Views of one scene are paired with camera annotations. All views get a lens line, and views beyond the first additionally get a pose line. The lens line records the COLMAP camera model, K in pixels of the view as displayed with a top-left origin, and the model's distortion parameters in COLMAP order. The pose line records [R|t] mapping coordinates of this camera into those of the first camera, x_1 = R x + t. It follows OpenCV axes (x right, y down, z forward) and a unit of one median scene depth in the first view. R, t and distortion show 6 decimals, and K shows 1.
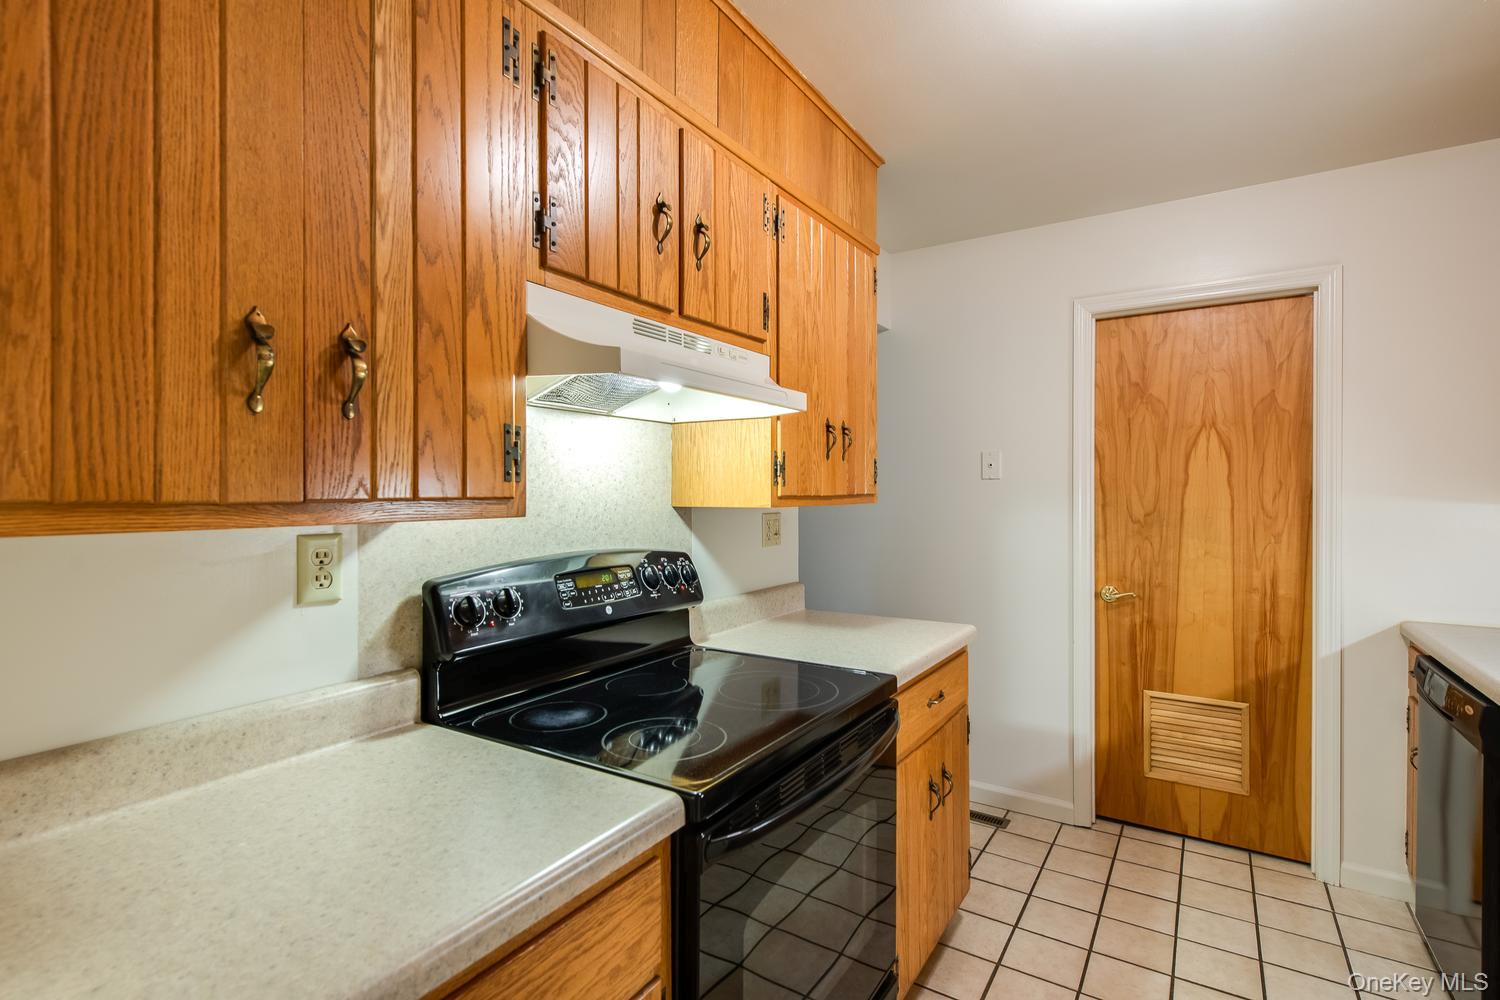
lens RADIAL K [[712.8, 0, 753.0], [0, 712.8, 495.3], [0, 0, 1]] dist [0.016074, -0.007268]
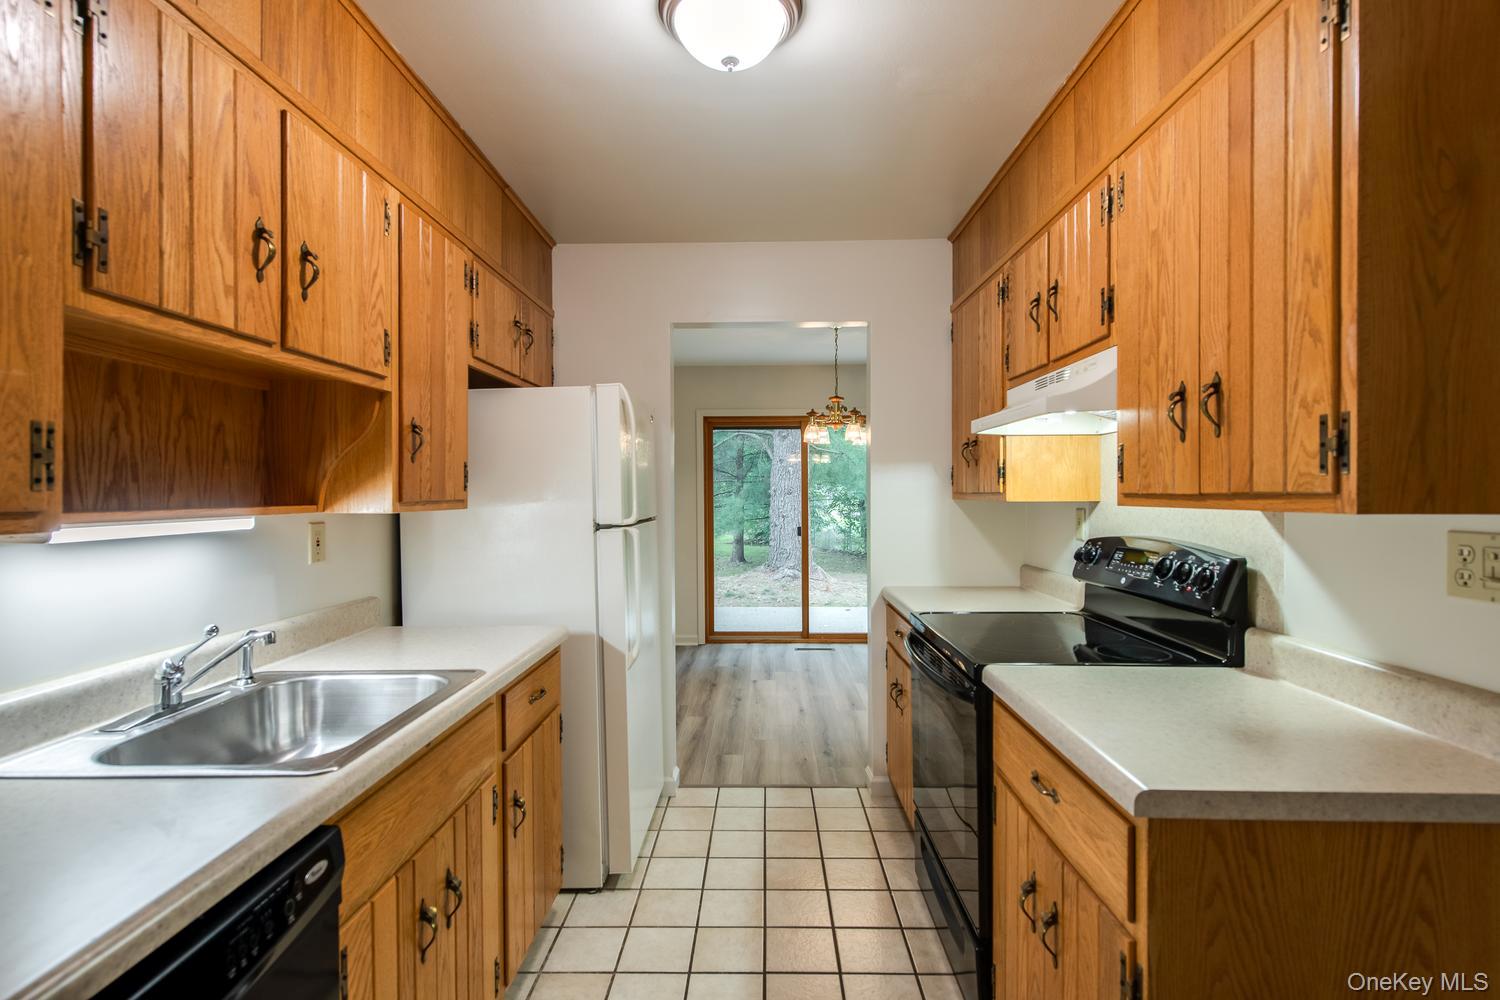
lens RADIAL K [[712.8, 0, 744.5], [0, 712.8, 499.6], [0, 0, 1]] dist [0.016074, -0.007268]
pose [[-0.860734, 0.010092, -0.508955, 0.853199], [0.000923, 0.999833, 0.018263, -0.008093], [0.509055, 0.015250, -0.860599, 1.438095]]
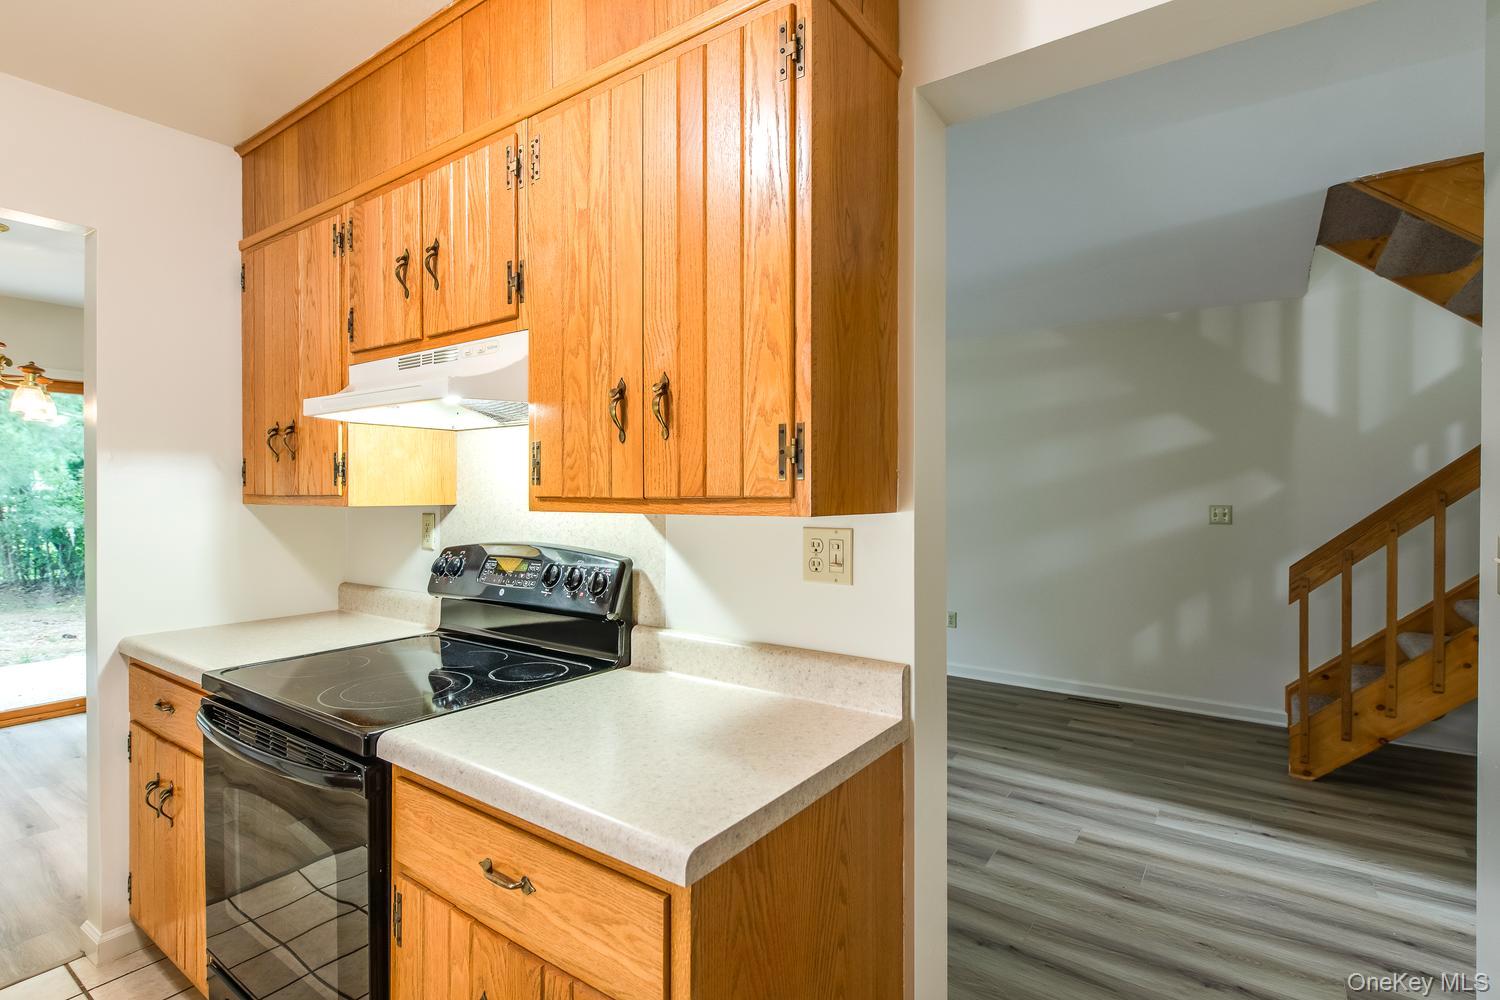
lens RADIAL K [[712.8, 0, 752.3], [0, 712.8, 497.4], [0, 0, 1]] dist [0.016074, -0.007268]
pose [[-0.056149, 0.007448, -0.998395, 0.775068], [-0.008930, 0.999928, 0.007962, -0.006953], [0.998382, 0.009362, -0.056079, 1.204028]]
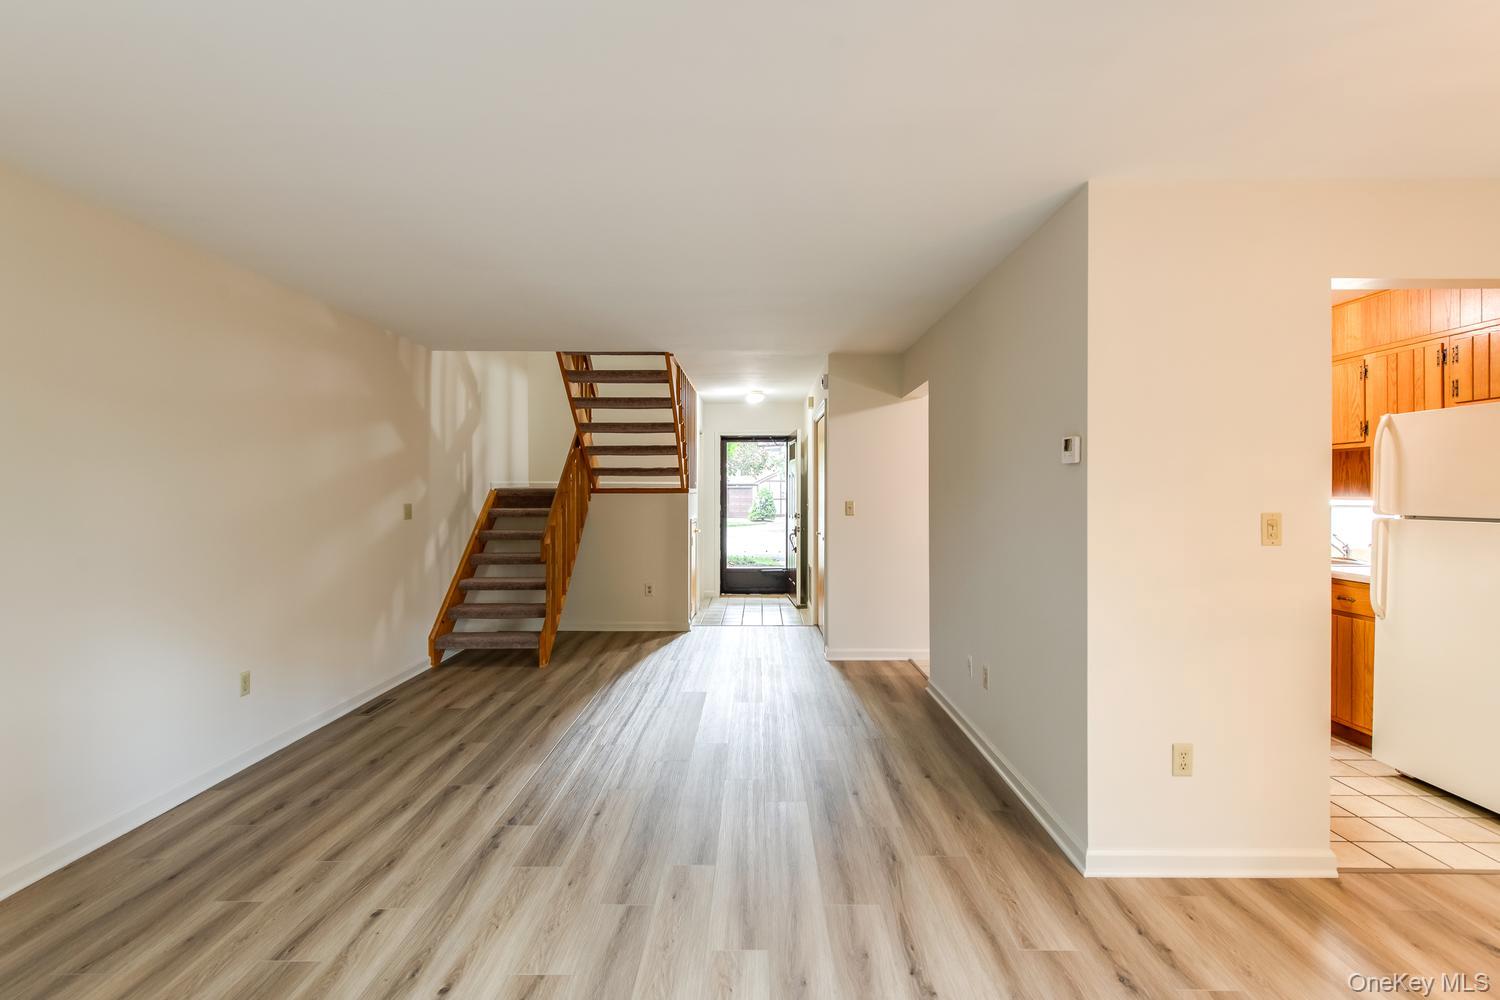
lens RADIAL K [[712.8, 0, 747.9], [0, 712.8, 490.8], [0, 0, 1]] dist [0.016074, -0.007268]
pose [[0.850549, -0.000692, 0.525895, -1.822605], [0.005823, 0.999950, -0.008102, 0.002982], [-0.525864, 0.009953, 0.850511, -0.405573]]
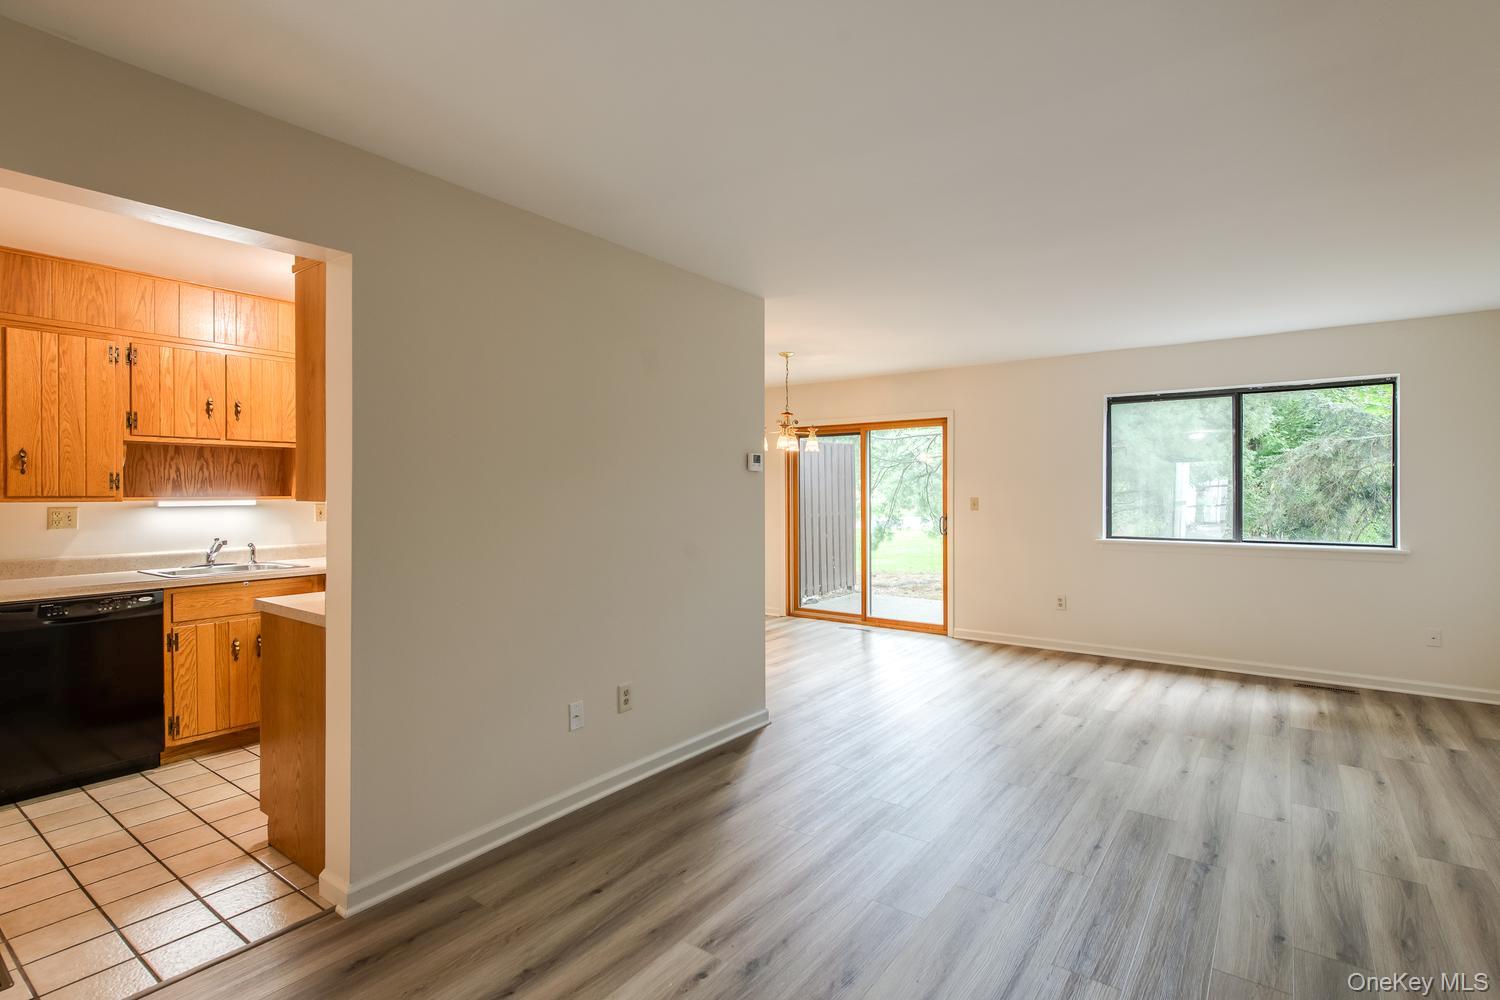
lens RADIAL K [[712.8, 0, 747.9], [0, 712.8, 498.5], [0, 0, 1]] dist [0.016074, -0.007268]
pose [[-0.997080, -0.000076, 0.076366, -0.727855], [0.001555, 0.999772, 0.021300, -0.022110], [-0.076350, 0.021356, -0.996852, 2.481627]]
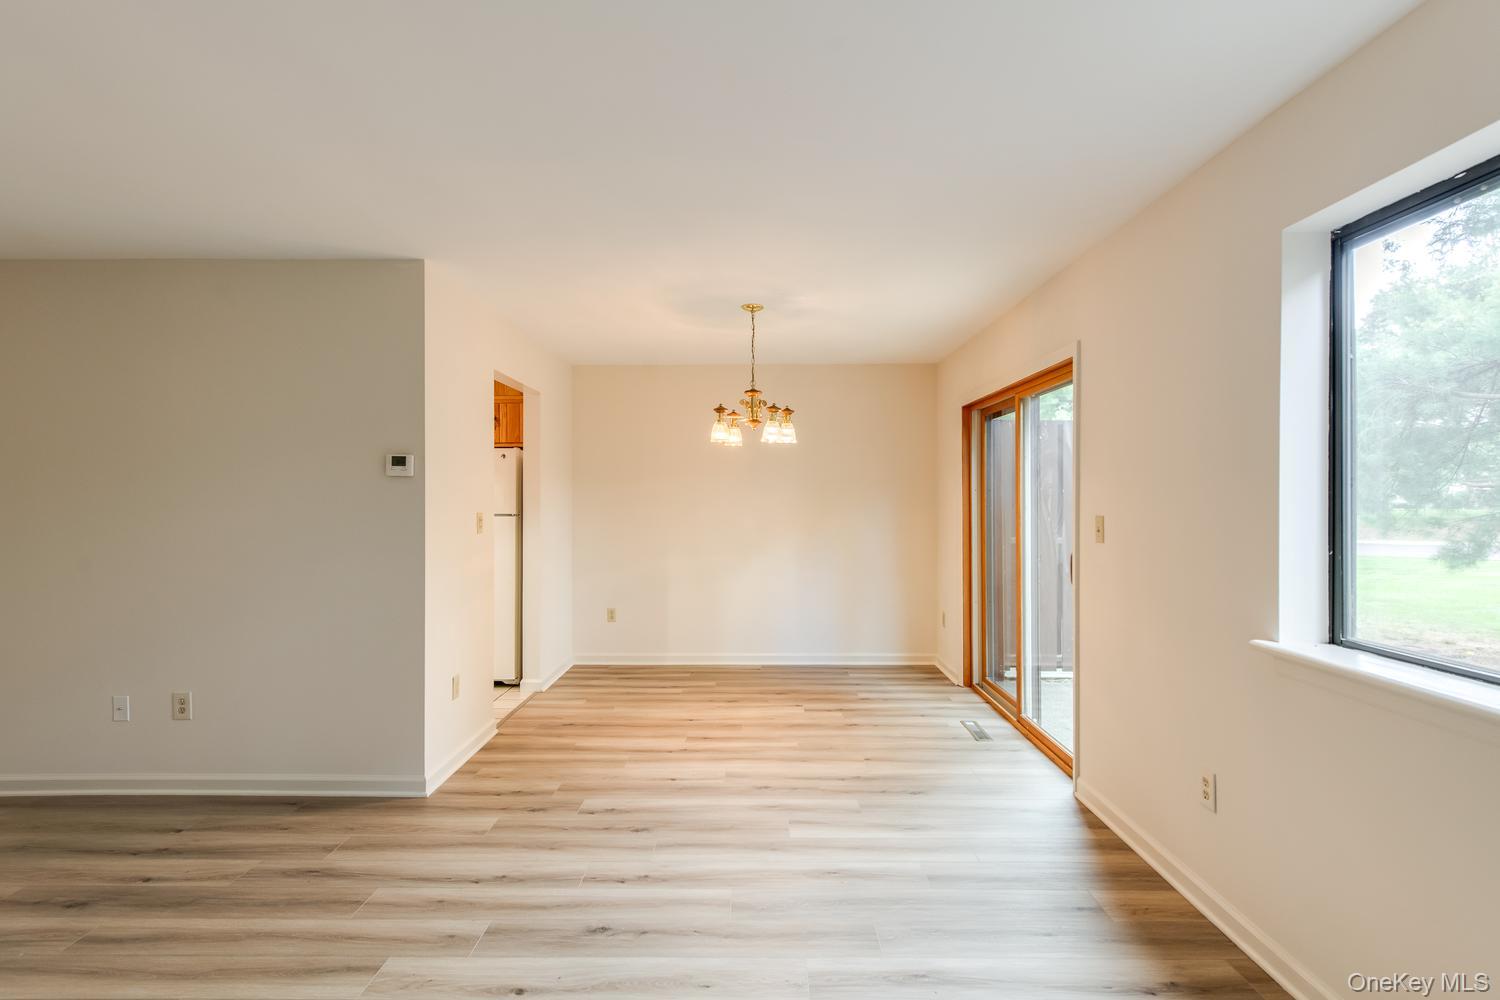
lens RADIAL K [[712.8, 0, 754.0], [0, 712.8, 493.0], [0, 0, 1]] dist [0.016074, -0.007268]
pose [[-0.526999, 0.003912, 0.849857, -2.444408], [0.008234, 0.999966, 0.000504, -0.010695], [-0.849826, 0.007264, -0.527013, 0.602814]]
